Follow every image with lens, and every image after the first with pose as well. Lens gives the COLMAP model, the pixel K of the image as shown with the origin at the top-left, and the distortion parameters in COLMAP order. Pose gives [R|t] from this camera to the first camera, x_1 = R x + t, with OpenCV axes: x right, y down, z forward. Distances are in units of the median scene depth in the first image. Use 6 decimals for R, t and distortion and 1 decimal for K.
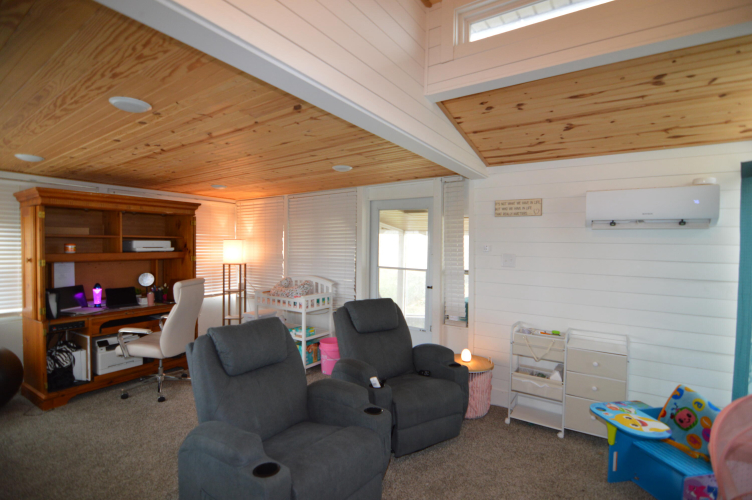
lens RADIAL K [[367.3, 0, 379.1], [0, 367.3, 248.1], [0, 0, 1]] dist [-0.009804, -0.007574]
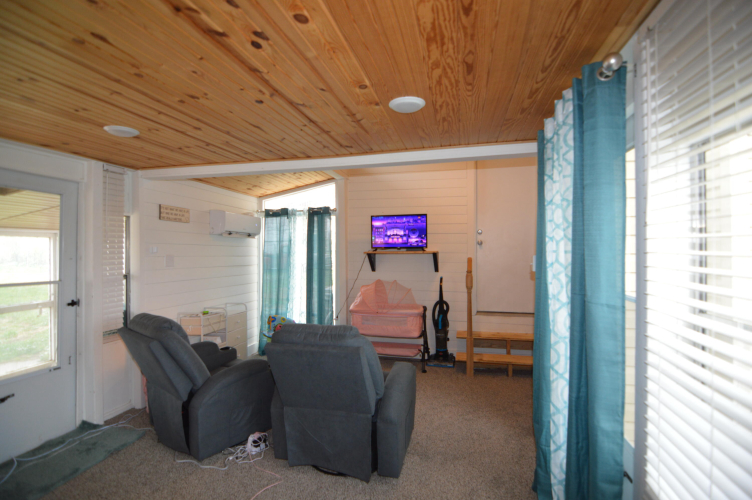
lens RADIAL K [[367.3, 0, 378.2], [0, 367.3, 249.1], [0, 0, 1]] dist [-0.009804, -0.007574]
pose [[-0.374775, -0.004148, 0.927107, -0.930388], [0.006808, 0.999951, 0.007226, -0.004507], [-0.927091, 0.009020, -0.374728, 0.852764]]
